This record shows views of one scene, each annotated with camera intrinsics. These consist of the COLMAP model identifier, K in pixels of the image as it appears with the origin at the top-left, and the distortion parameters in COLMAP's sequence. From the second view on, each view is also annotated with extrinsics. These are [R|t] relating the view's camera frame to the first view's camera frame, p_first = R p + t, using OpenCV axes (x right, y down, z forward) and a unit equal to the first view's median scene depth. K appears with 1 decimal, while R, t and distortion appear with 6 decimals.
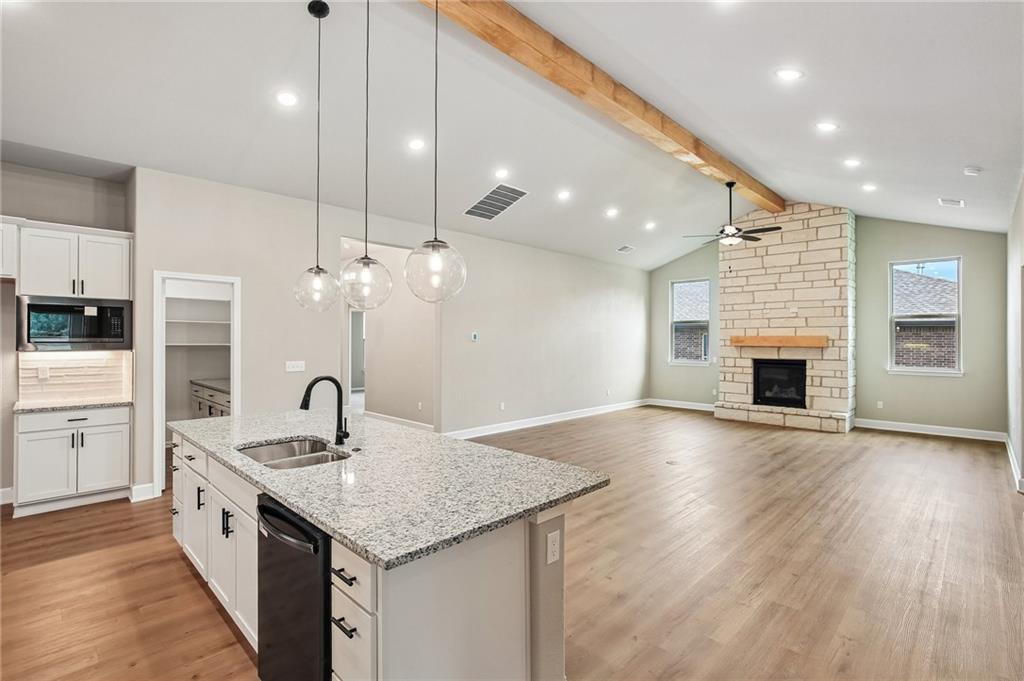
lens RADIAL K [[473.4, 0, 510.3], [0, 473.4, 336.5], [0, 0, 1]] dist [-0.016296, 0.003693]
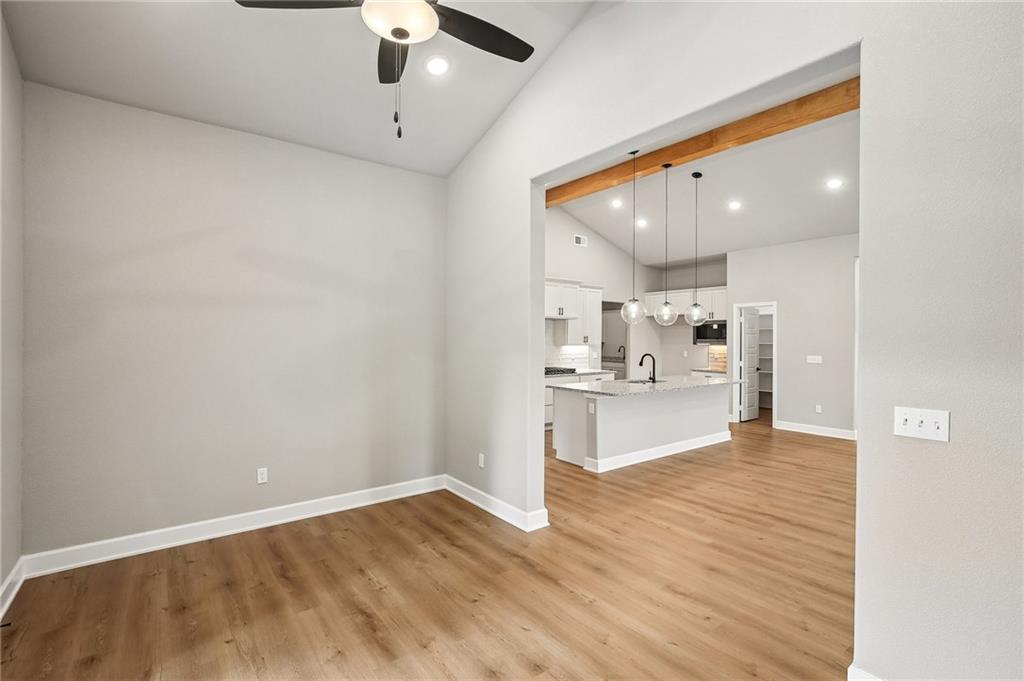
lens RADIAL K [[473.4, 0, 512.7], [0, 473.4, 338.2], [0, 0, 1]] dist [-0.016296, 0.003693]
pose [[-0.142440, -0.004062, -0.989795, 0.872040], [-0.000005, 0.999992, -0.004104, 0.004818], [0.989803, -0.000579, -0.142439, 0.258702]]
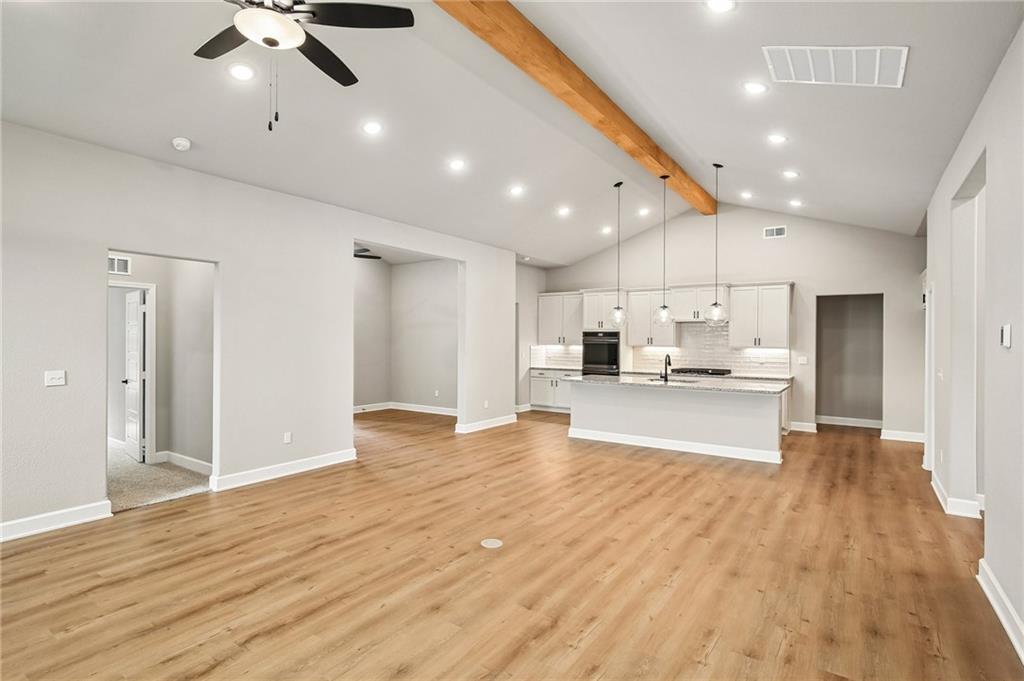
lens RADIAL K [[511.6, 0, 511.9], [0, 511.6, 341.0], [0, 0, 1]] dist [-0.030089, -0.001119]
pose [[-0.983397, -0.008579, -0.181264, 0.388719], [-0.008433, 0.999963, -0.001575, 0.008587], [0.181271, -0.000020, -0.983433, 1.448807]]
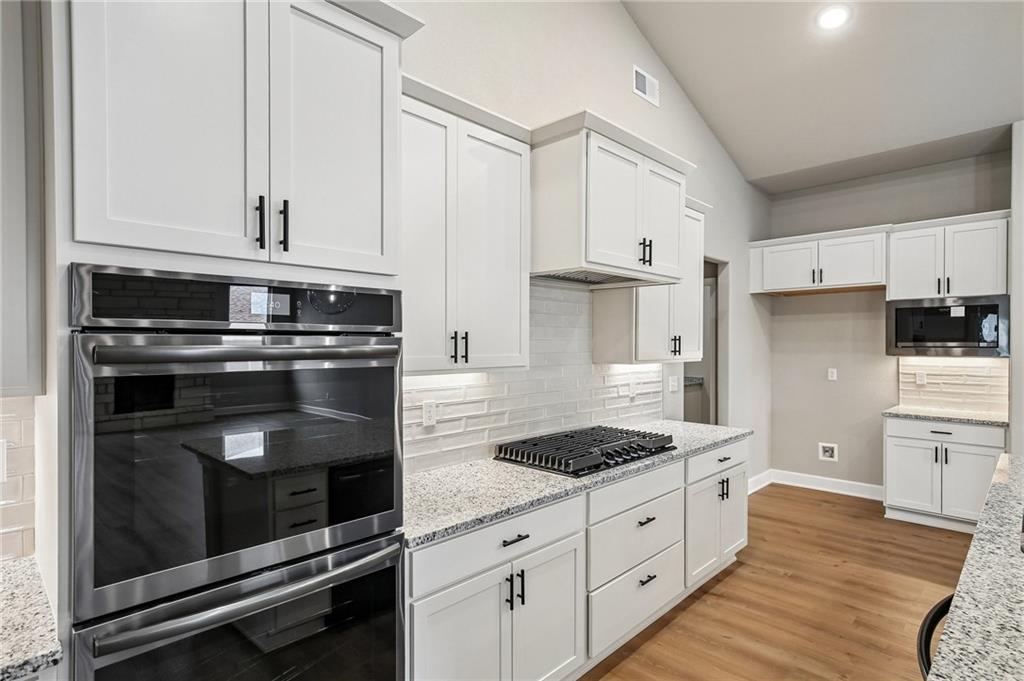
lens RADIAL K [[522.9, 0, 508.1], [0, 522.9, 348.2], [0, 0, 1]] dist [0.004839, 0.001802]
pose [[0.002581, 0.006570, -0.999975, 0.055171], [0.006206, 0.999959, 0.006586, 0.001628], [0.999977, -0.006223, 0.002540, 0.101145]]
